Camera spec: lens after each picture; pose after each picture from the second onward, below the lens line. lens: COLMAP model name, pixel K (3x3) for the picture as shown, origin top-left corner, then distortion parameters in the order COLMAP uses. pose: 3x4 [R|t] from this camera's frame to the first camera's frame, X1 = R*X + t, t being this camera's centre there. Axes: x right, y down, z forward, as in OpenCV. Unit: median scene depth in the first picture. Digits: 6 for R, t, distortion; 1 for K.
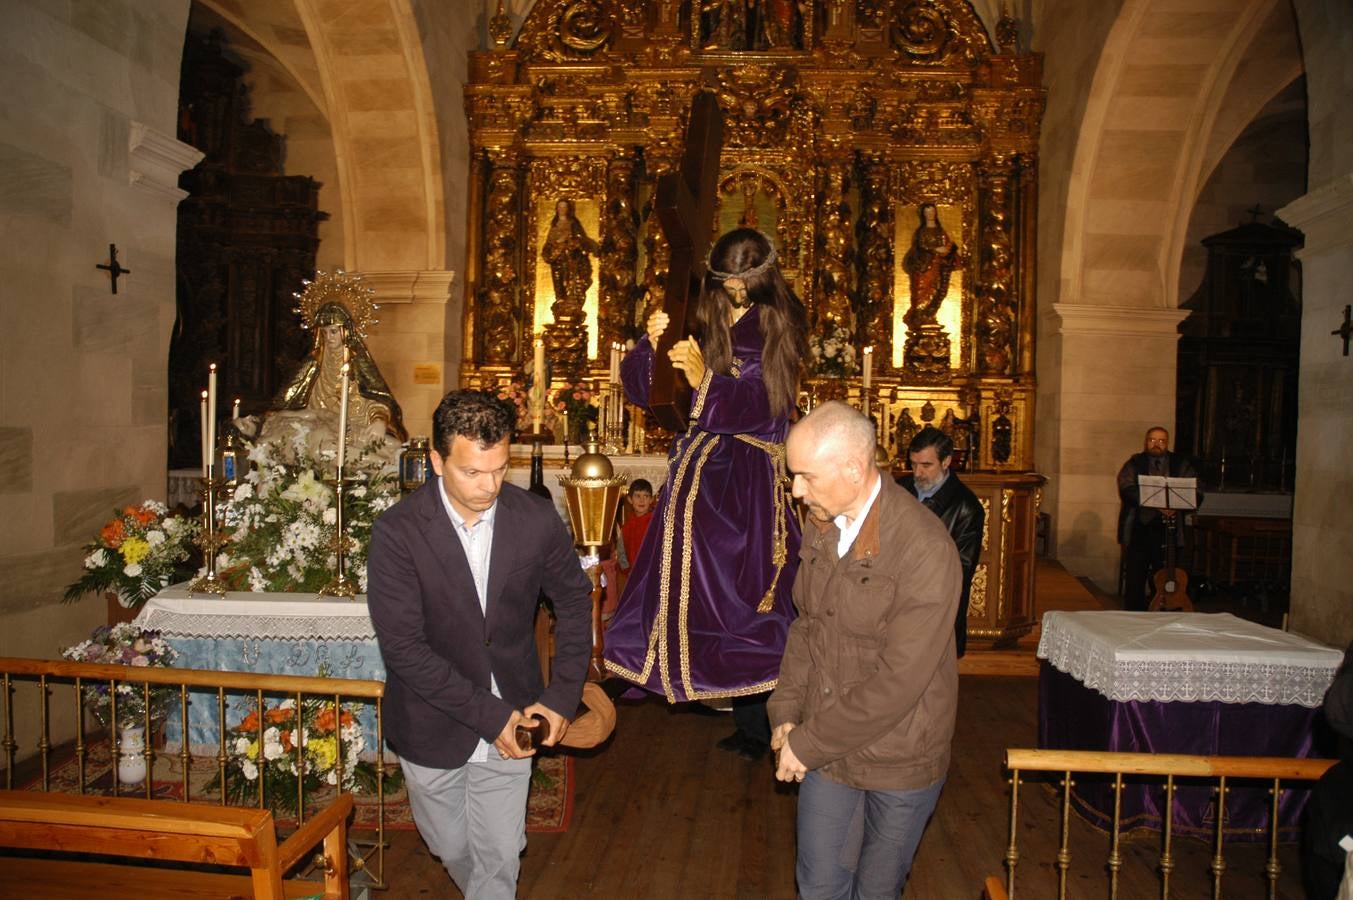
lens RADIAL K [[1049.2, 0, 684.5], [0, 1049.2, 469.1], [0, 0, 1]] dist [-0.154157, 0.166341]
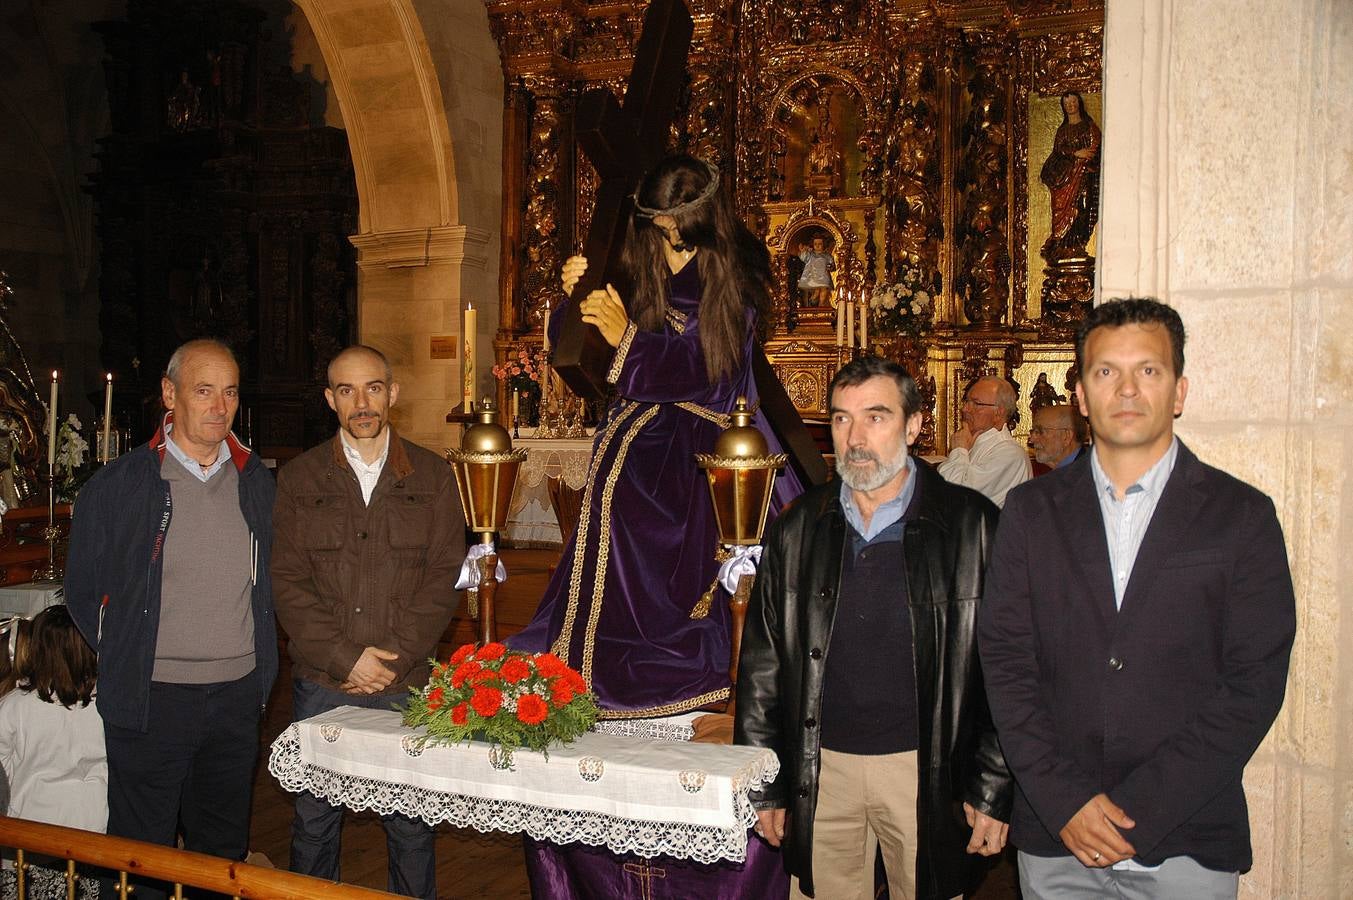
lens RADIAL K [[1395.4, 0, 675.6], [0, 1395.4, 506.2], [0, 0, 1]] dist [-0.065863, 0.154310]
pose [[0.934212, 0.007632, -0.356636, 0.332882], [-0.004611, 0.999946, 0.009319, 0.028718], [0.356688, -0.007062, 0.934197, -0.016409]]
